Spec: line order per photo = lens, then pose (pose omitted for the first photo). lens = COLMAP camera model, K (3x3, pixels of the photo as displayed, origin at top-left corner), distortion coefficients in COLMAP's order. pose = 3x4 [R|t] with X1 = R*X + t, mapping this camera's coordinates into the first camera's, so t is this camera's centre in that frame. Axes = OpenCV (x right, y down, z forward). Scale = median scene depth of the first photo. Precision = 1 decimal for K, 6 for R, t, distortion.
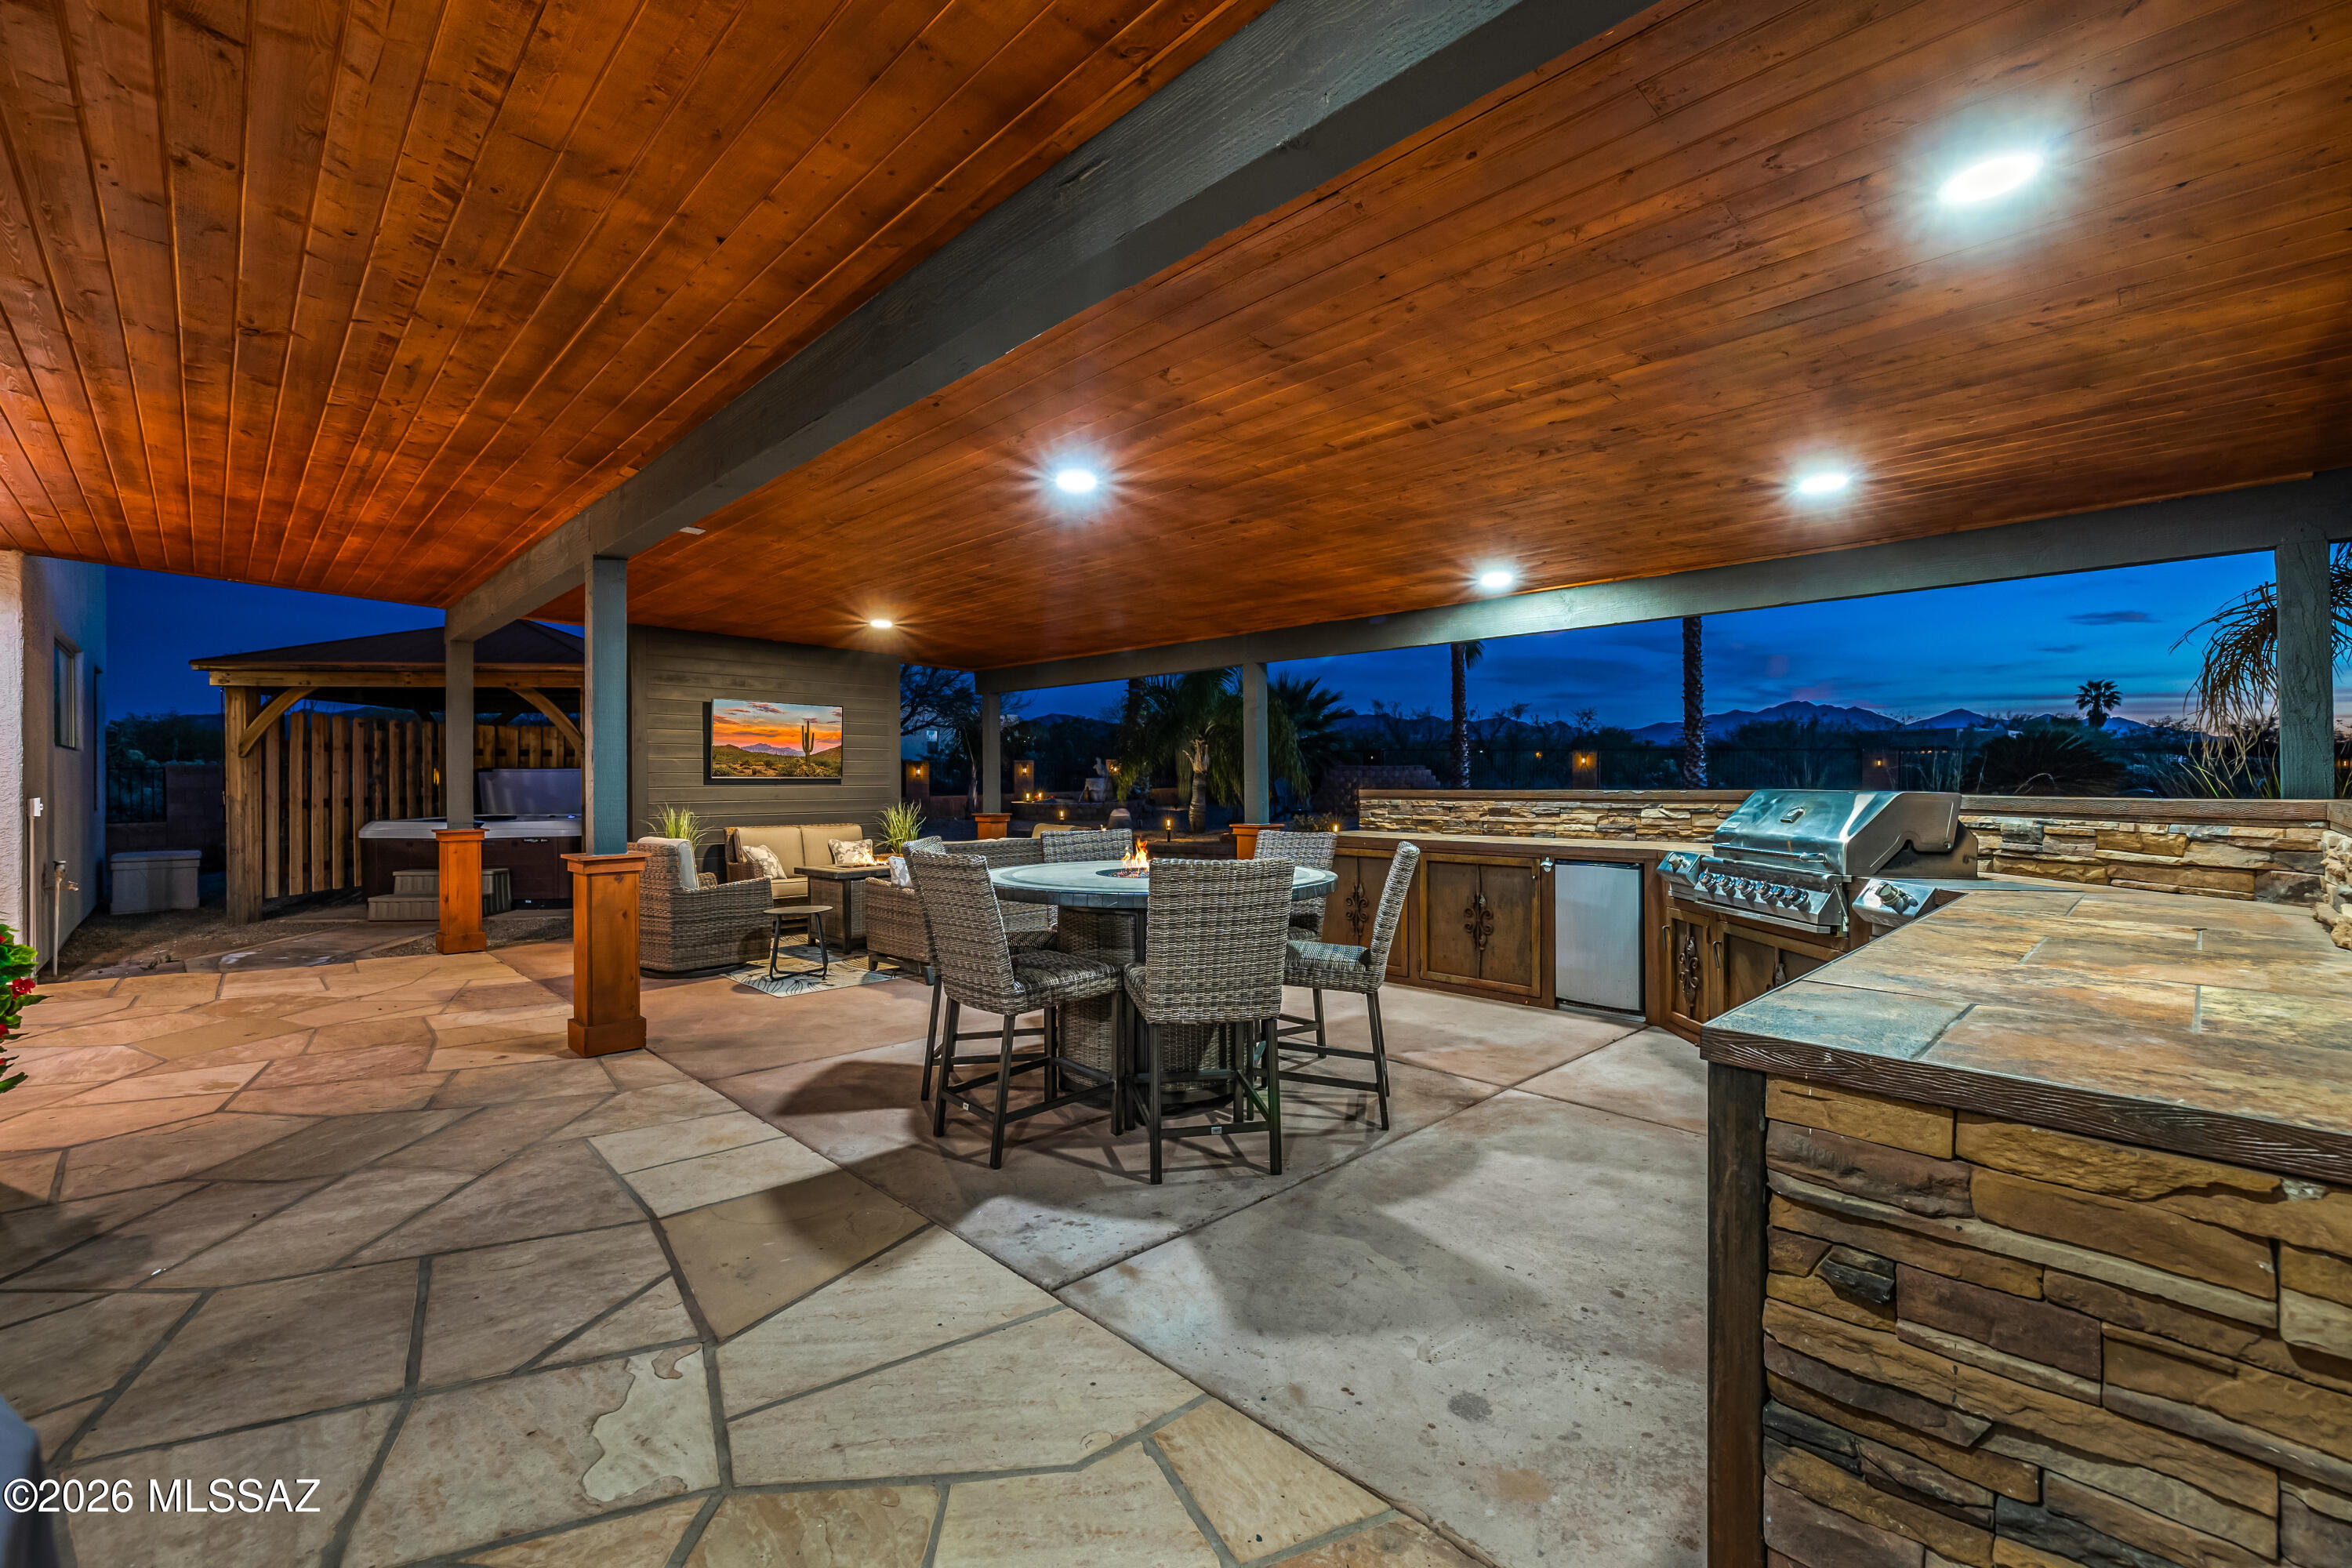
lens RADIAL K [[990.3, 0, 1172.2], [0, 990.3, 778.2], [0, 0, 1]] dist [0.002357, -0.000453]
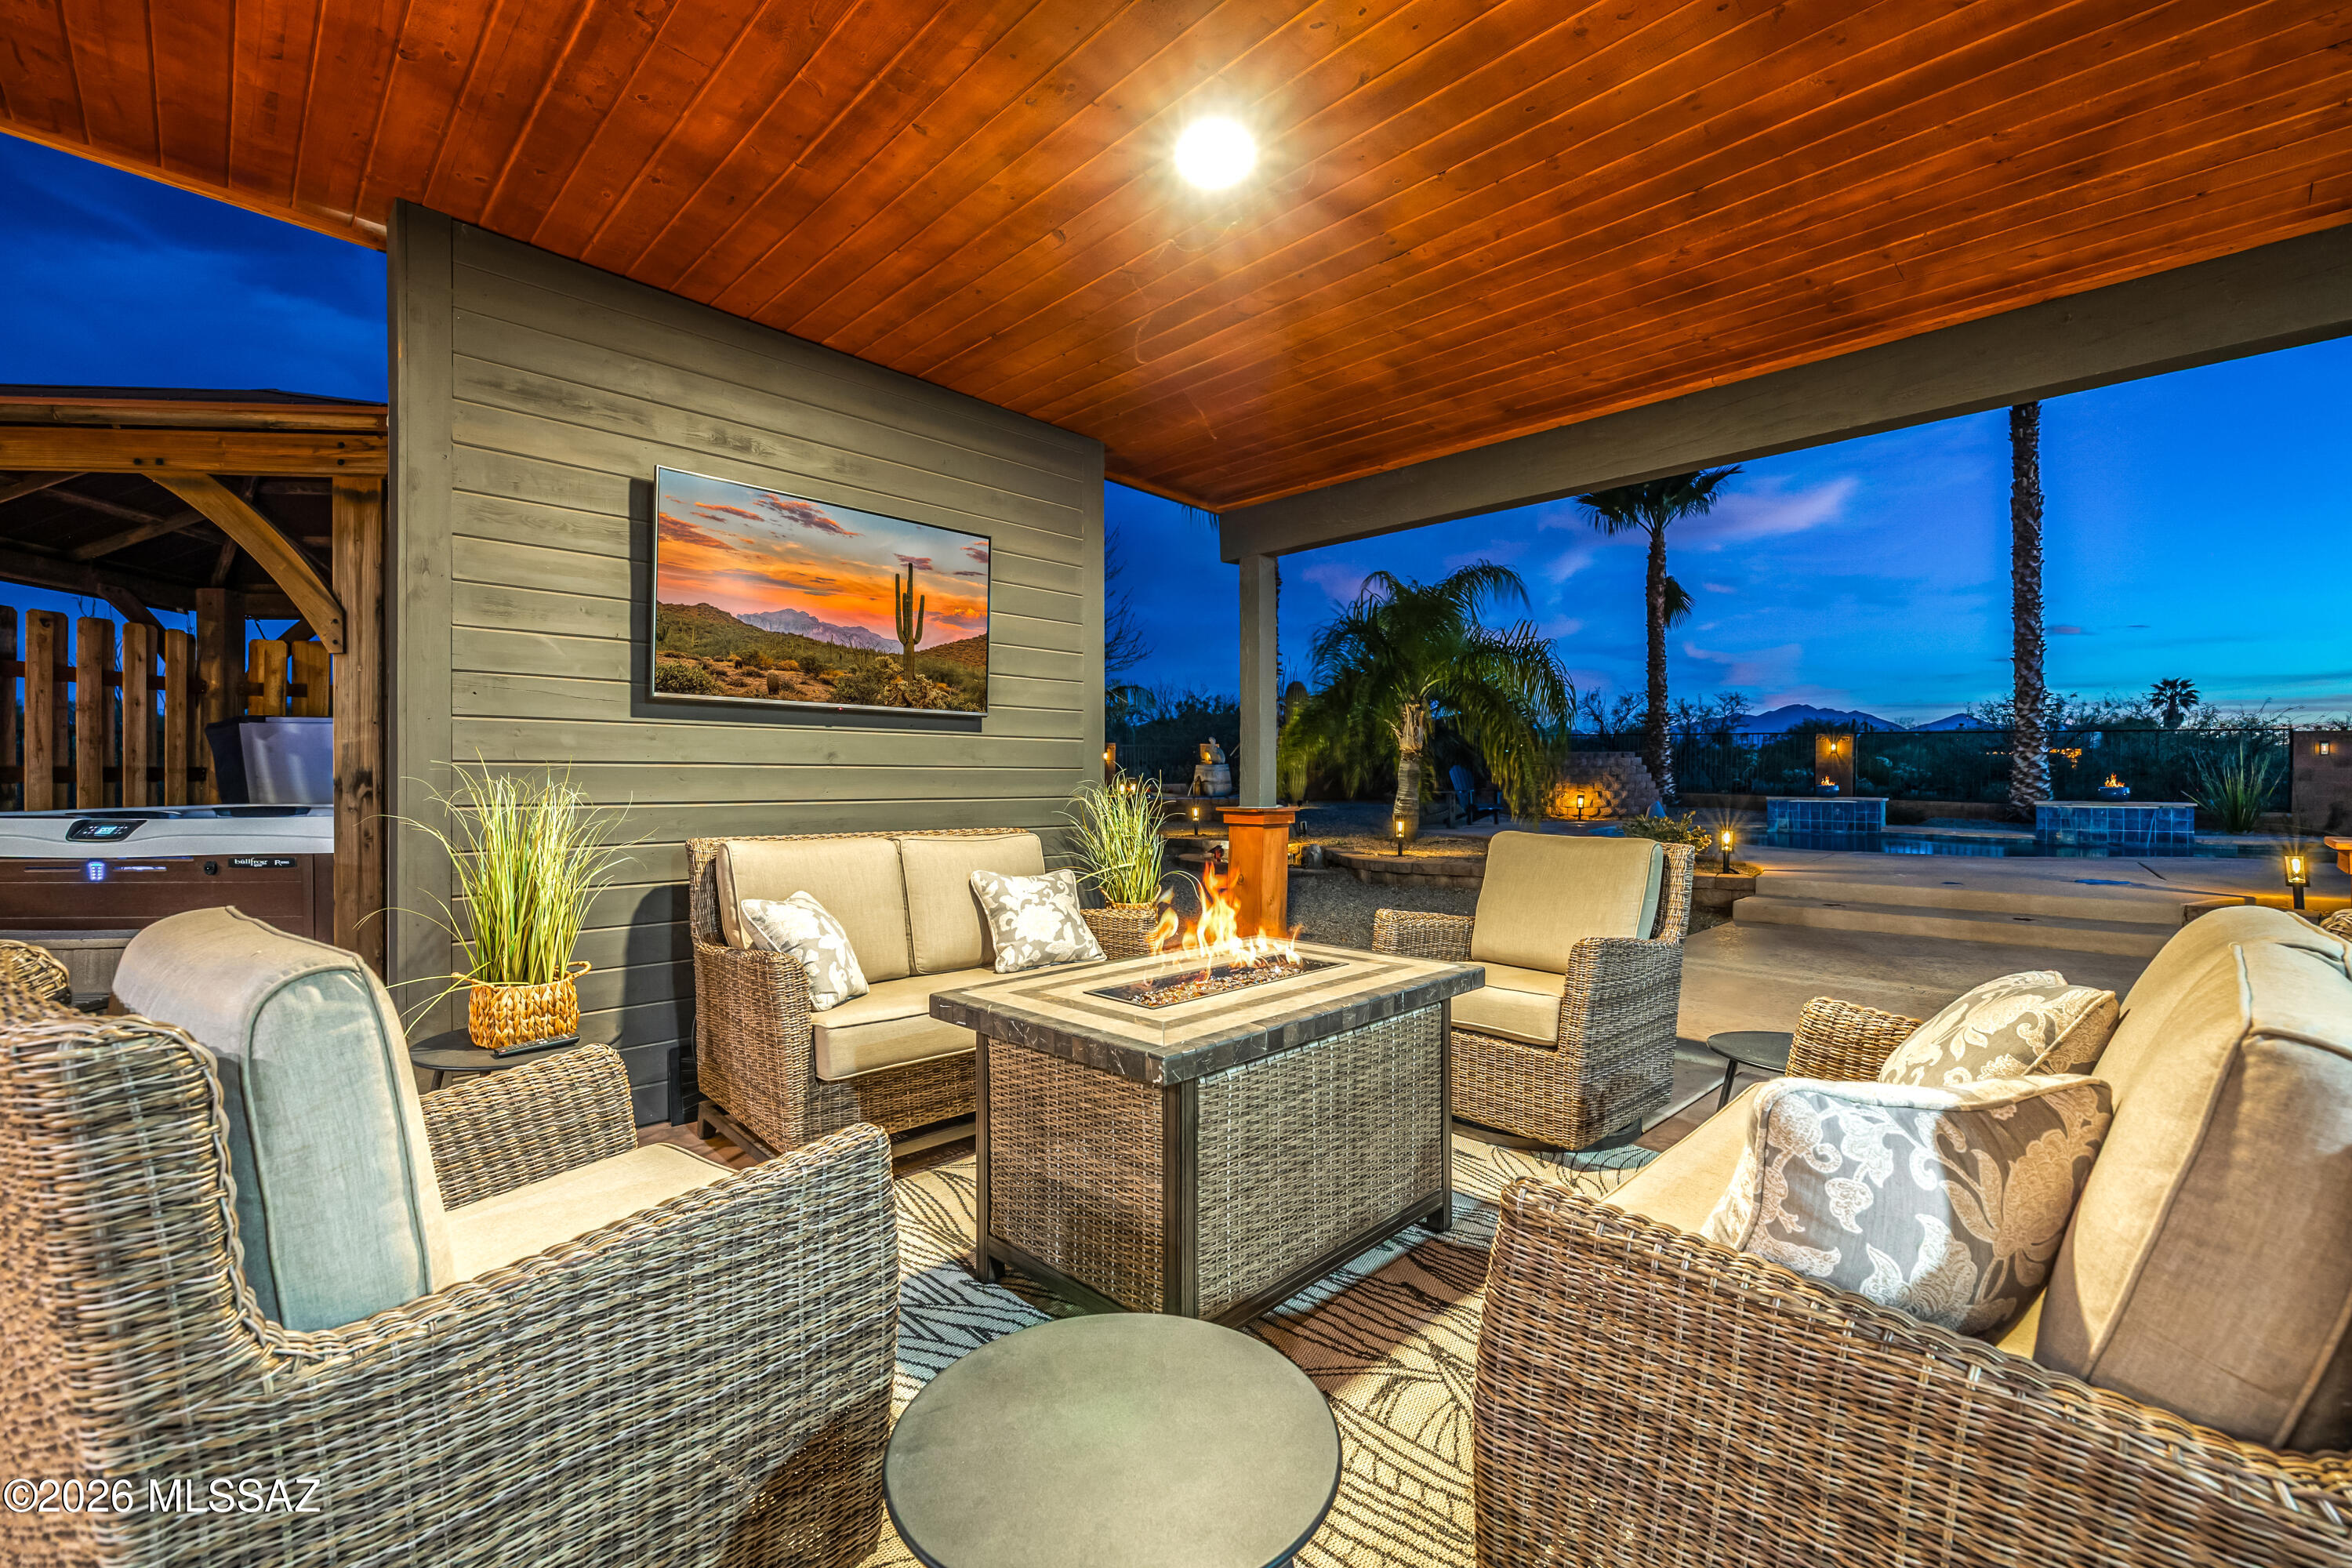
lens RADIAL K [[990.3, 0, 1159.8], [0, 990.3, 778.0], [0, 0, 1]] dist [0.002357, -0.000453]
pose [[0.999957, 0.006459, -0.006652, -0.367778], [-0.006458, 0.999979, 0.000102, 0.035045], [0.006653, -0.000059, 0.999978, 0.845261]]
